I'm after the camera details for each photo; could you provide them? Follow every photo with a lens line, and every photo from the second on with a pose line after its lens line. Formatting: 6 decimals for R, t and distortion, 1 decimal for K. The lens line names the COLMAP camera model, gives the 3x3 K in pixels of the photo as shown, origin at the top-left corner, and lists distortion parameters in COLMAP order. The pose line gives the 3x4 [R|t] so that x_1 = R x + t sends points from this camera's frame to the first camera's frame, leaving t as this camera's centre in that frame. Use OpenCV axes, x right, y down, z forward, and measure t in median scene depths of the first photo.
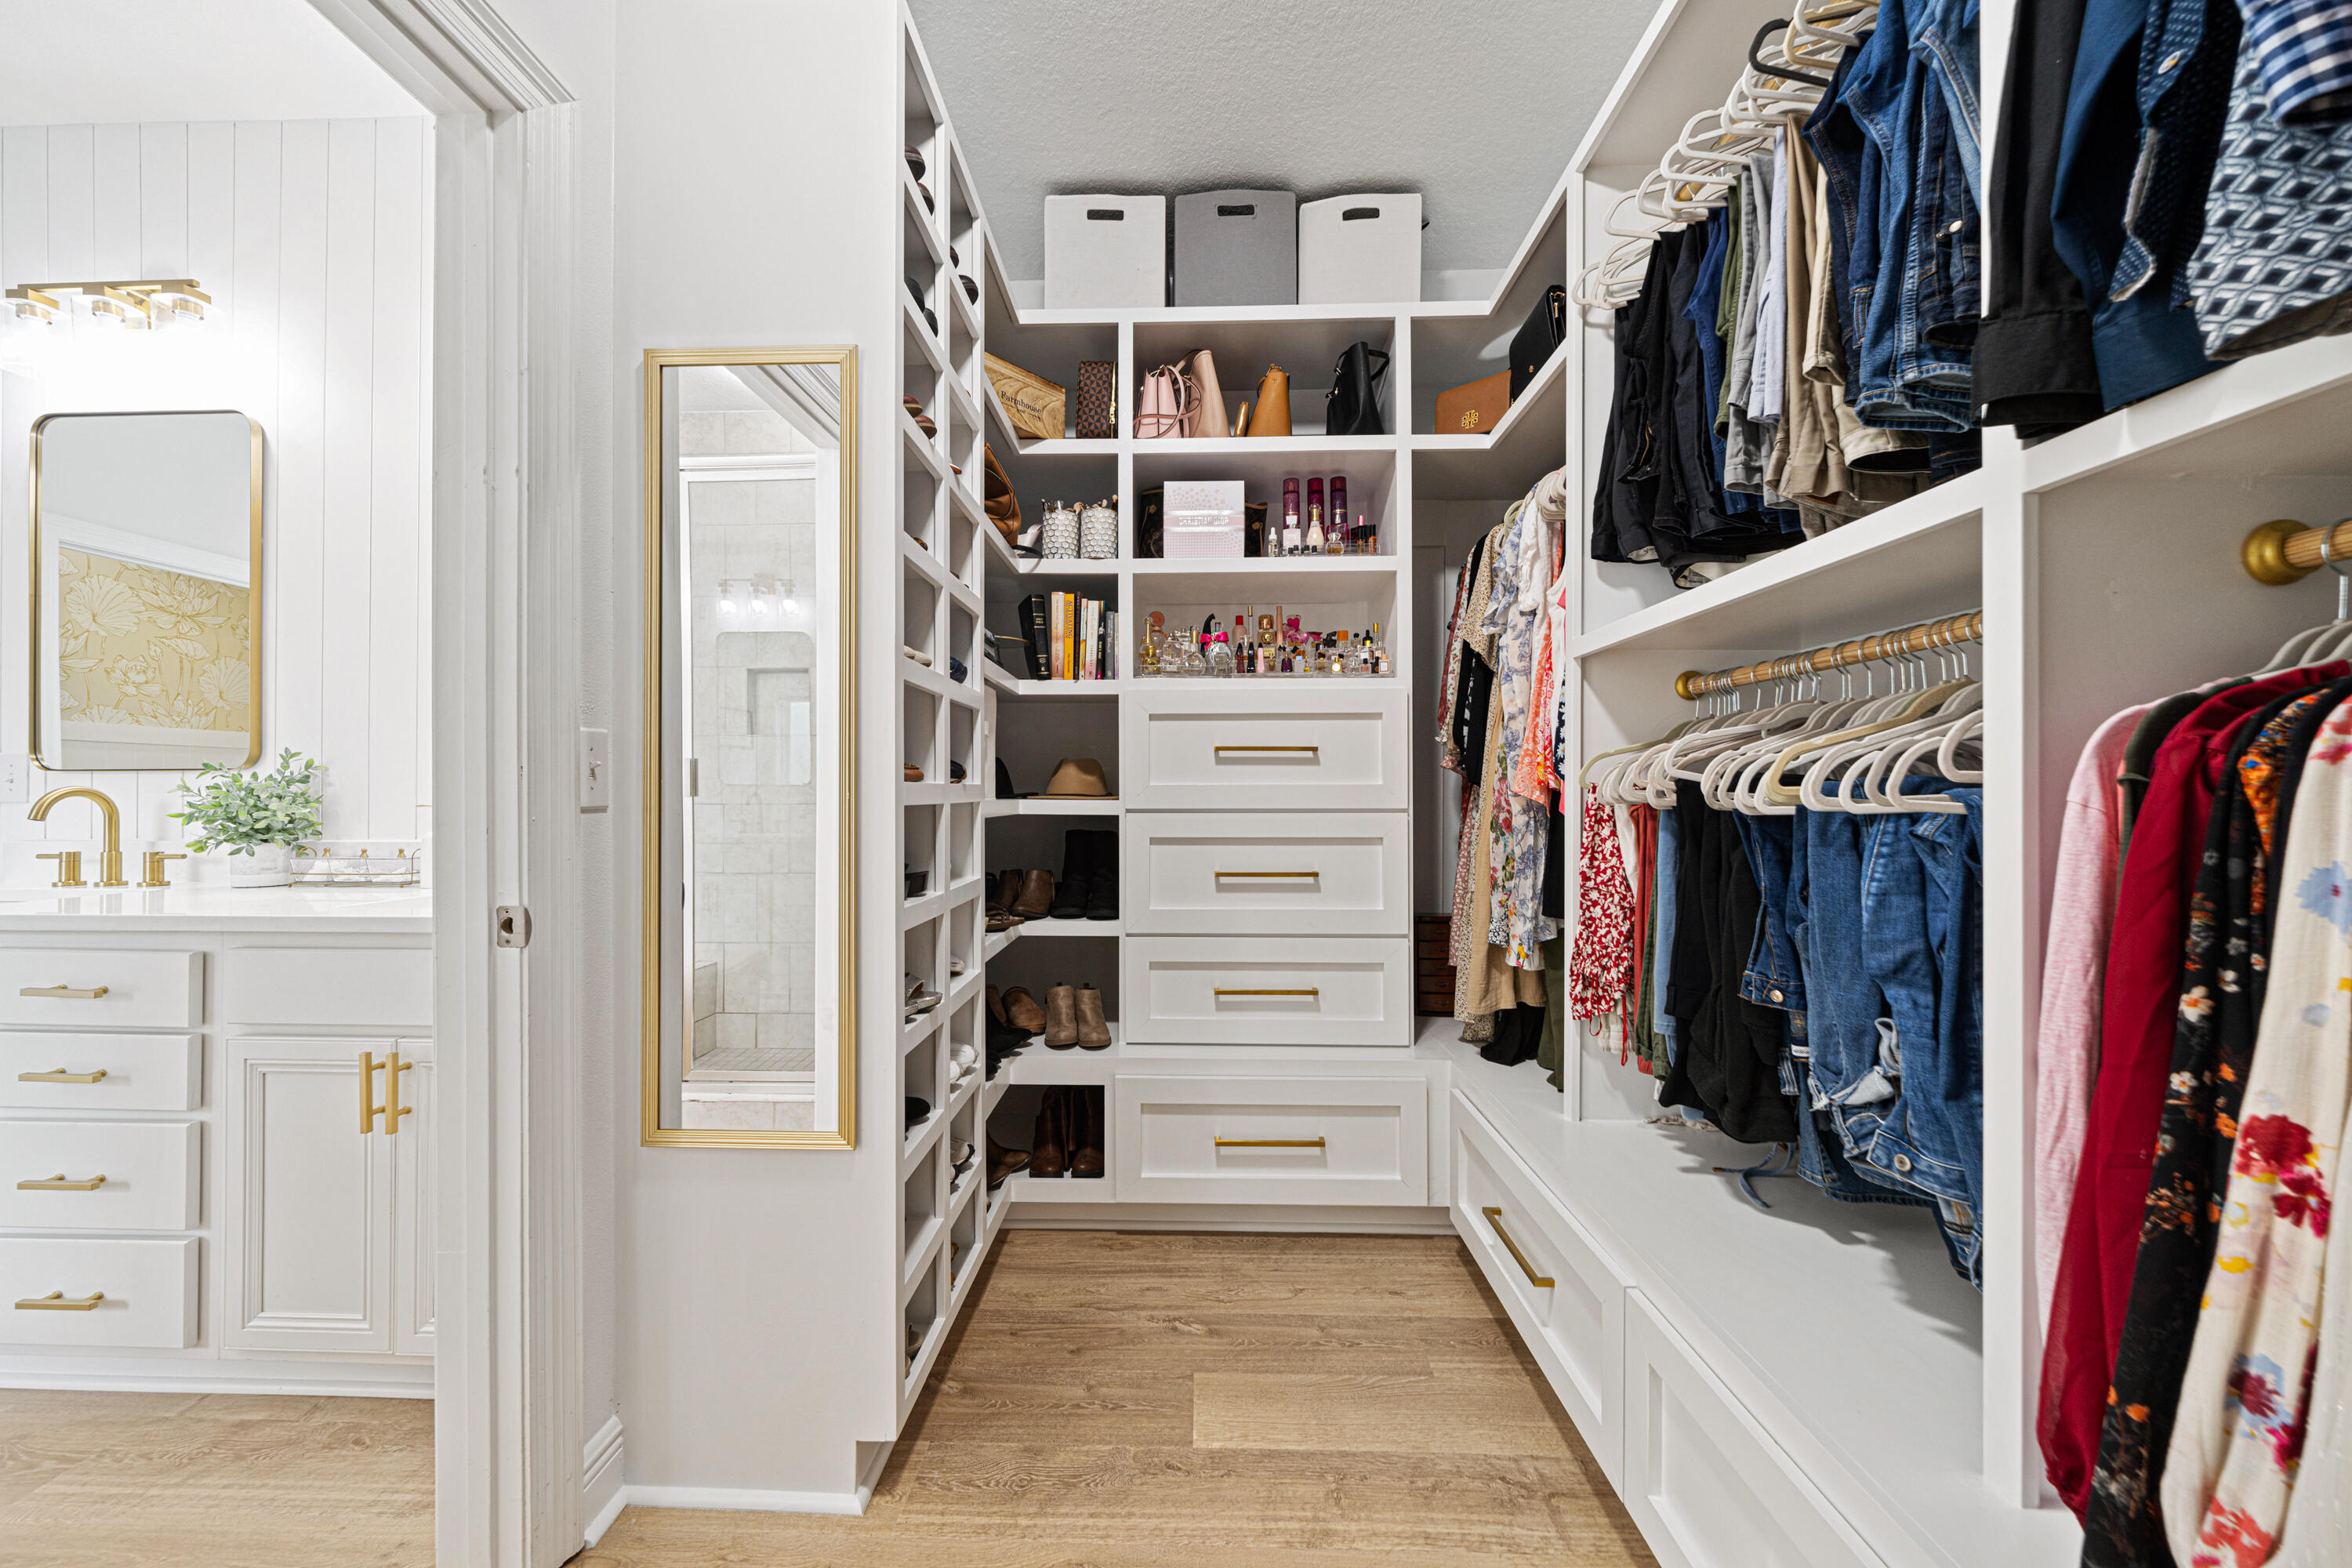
lens RADIAL K [[879.4, 0, 1175.2], [0, 879.4, 792.5], [0, 0, 1]] dist [0.000070, 0.000021]
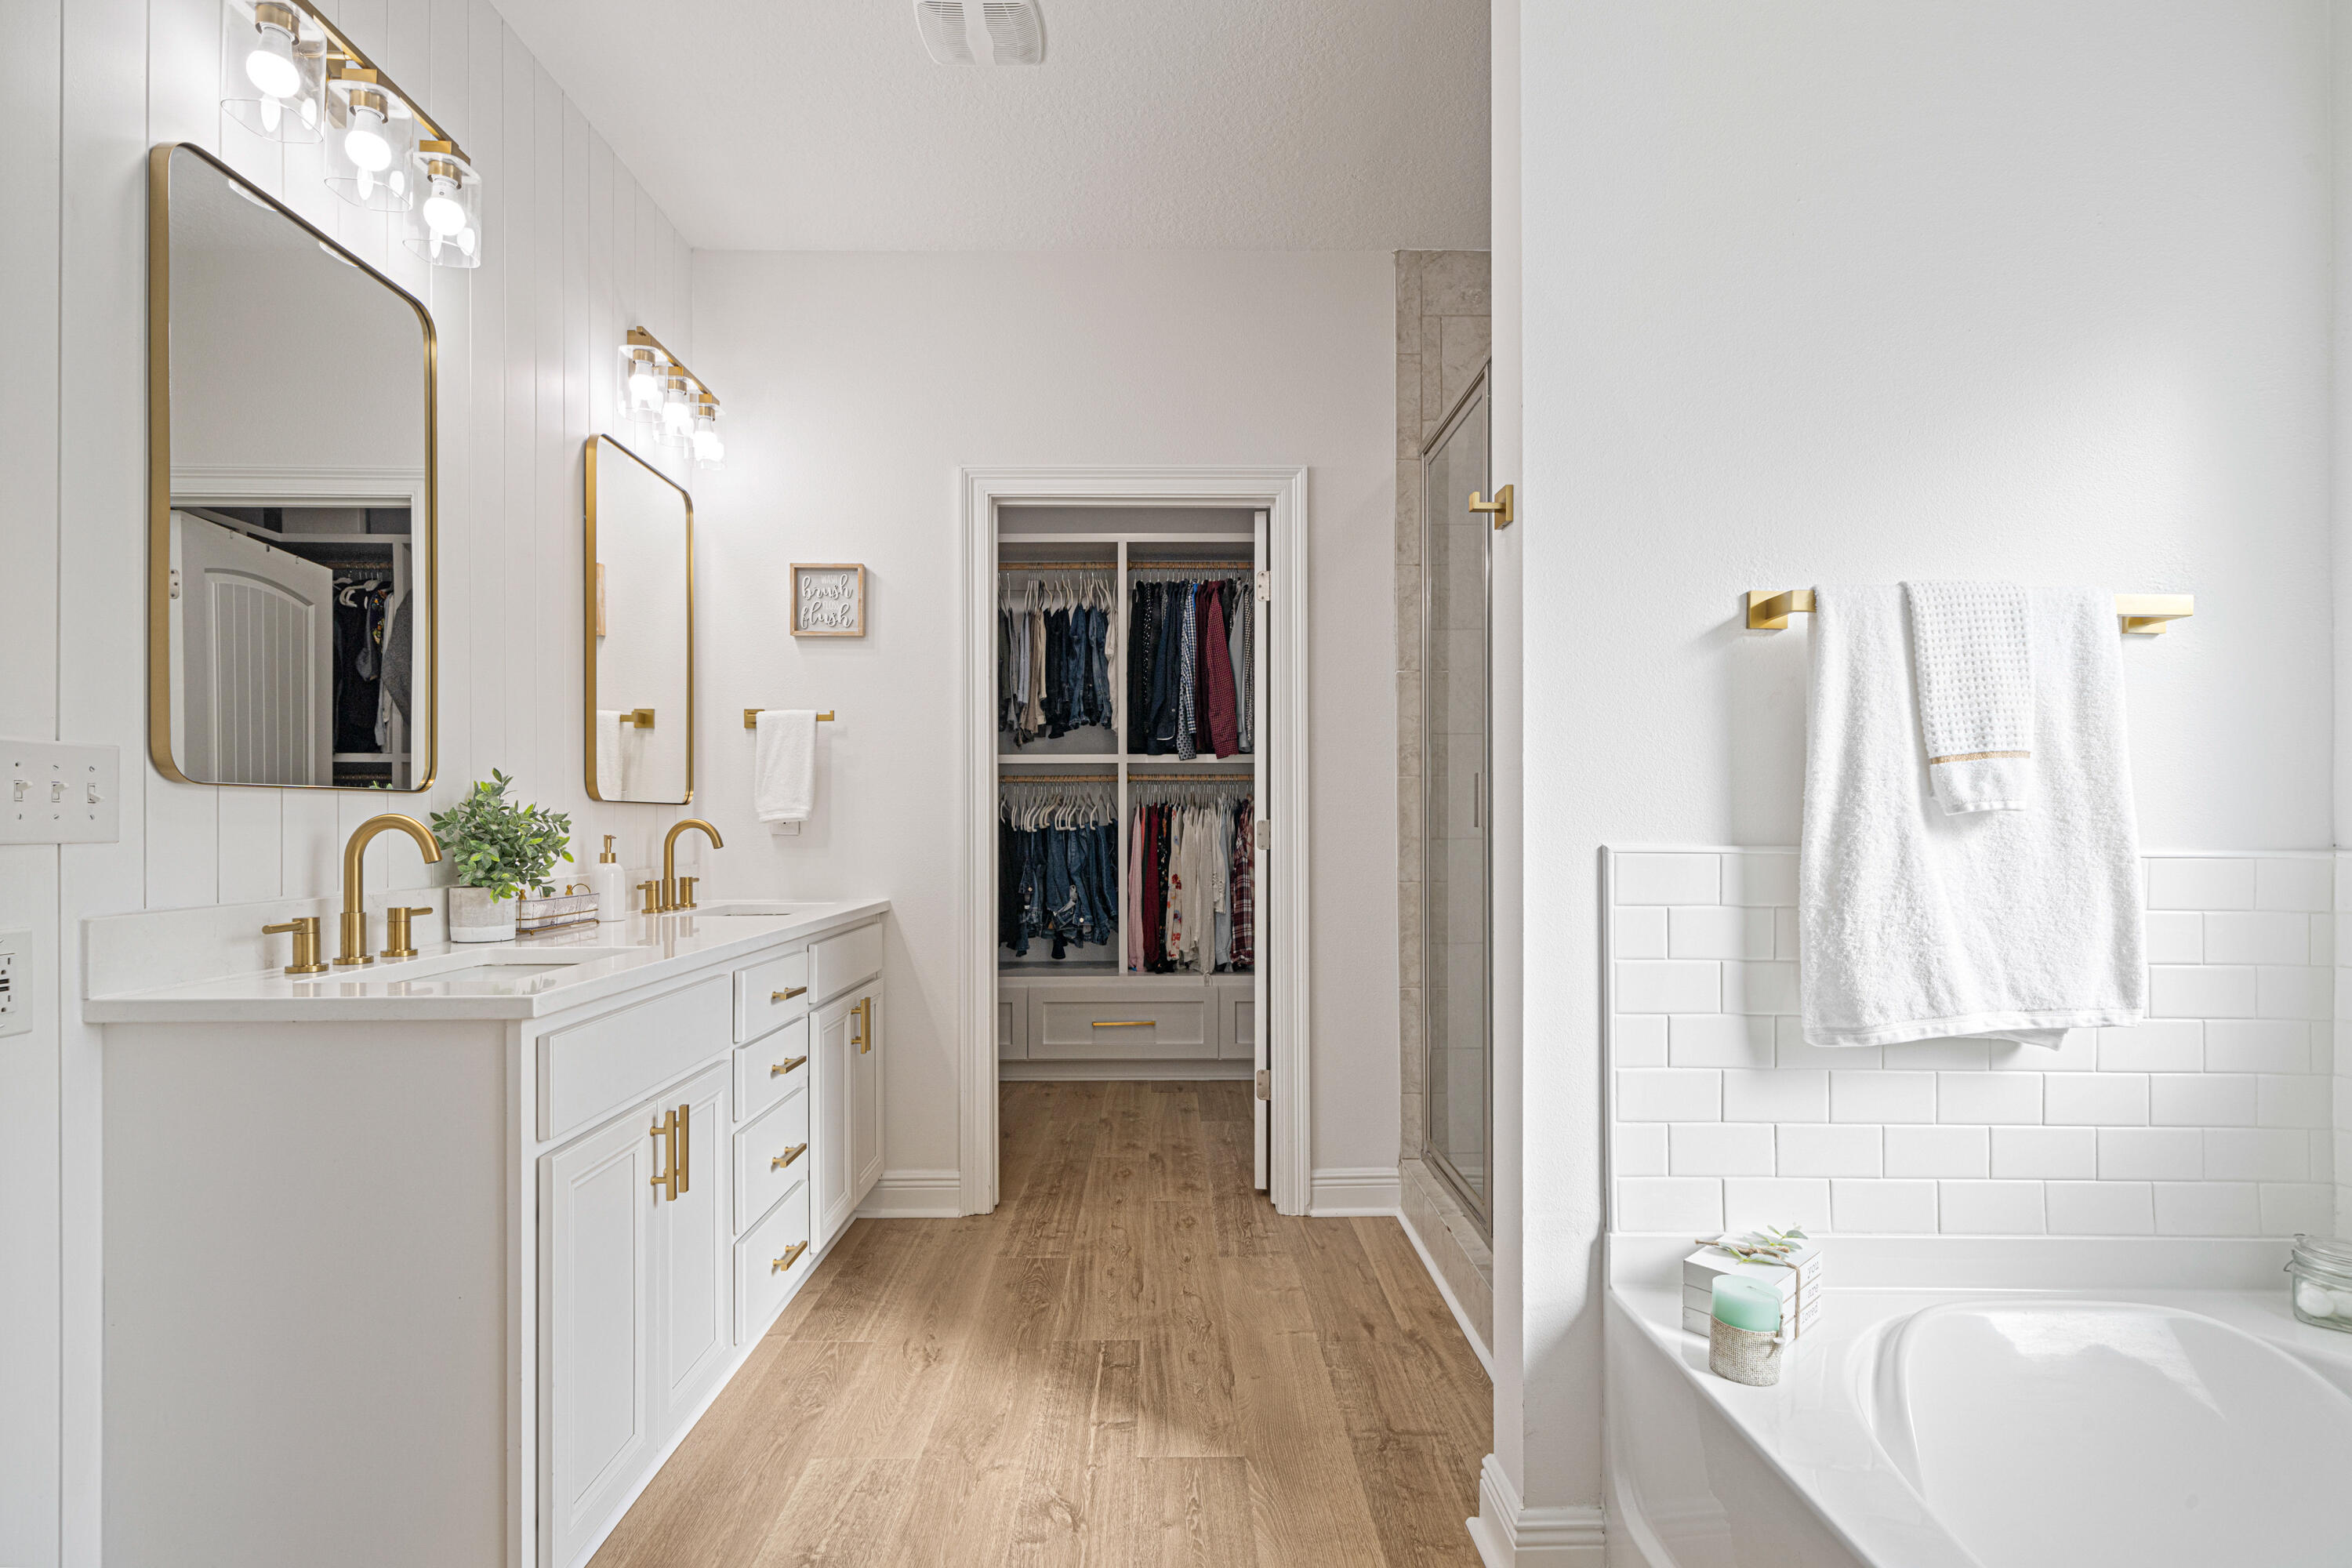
lens RADIAL K [[1112.2, 0, 1174.5], [0, 1112.2, 823.4], [0, 0, 1]] dist [-0.000152, 0.000004]
pose [[-0.044048, 0.001771, 0.999028, -2.744400], [0.002810, 0.999995, -0.001649, 0.002287], [-0.999025, 0.002735, -0.044053, 0.537191]]
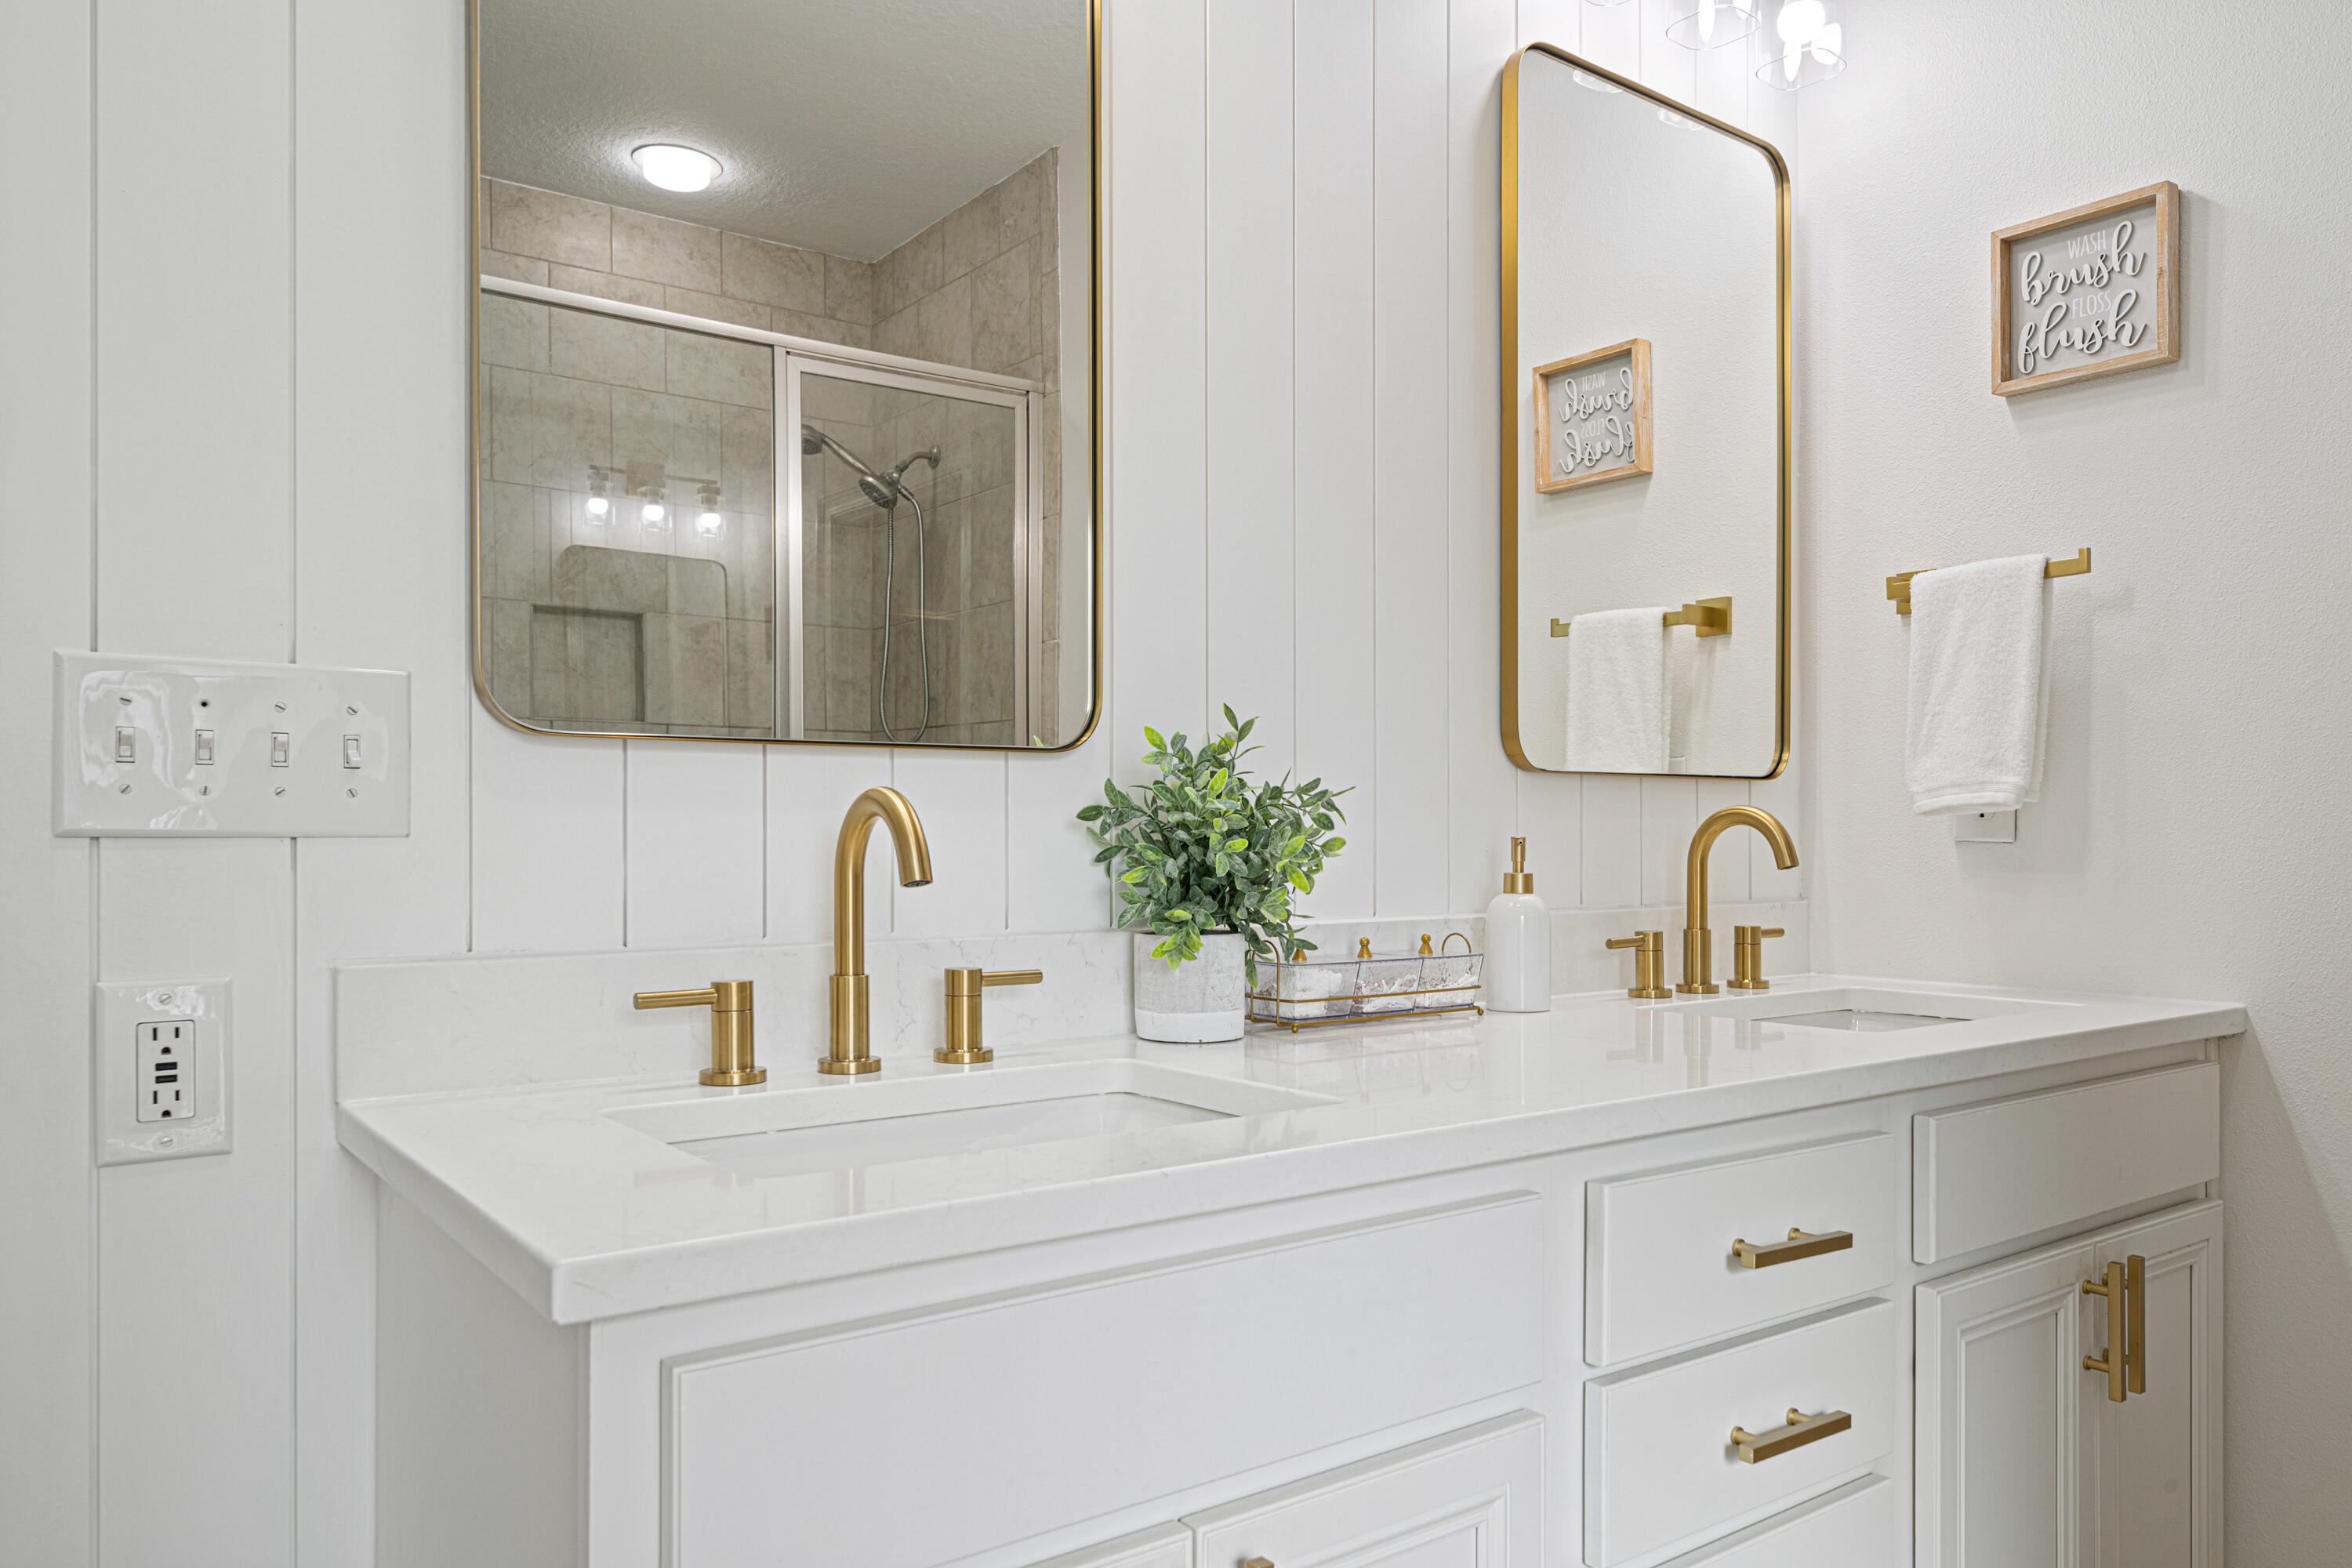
lens RADIAL K [[1599.5, 0, 1172.5], [0, 1599.5, 833.9], [0, 0, 1]] dist [0.003856, -0.000457]
pose [[0.786557, 0.000032, 0.617518, -1.985239], [-0.001150, 0.999998, 0.001412, 0.010708], [-0.617517, -0.001821, 0.786555, 0.532470]]
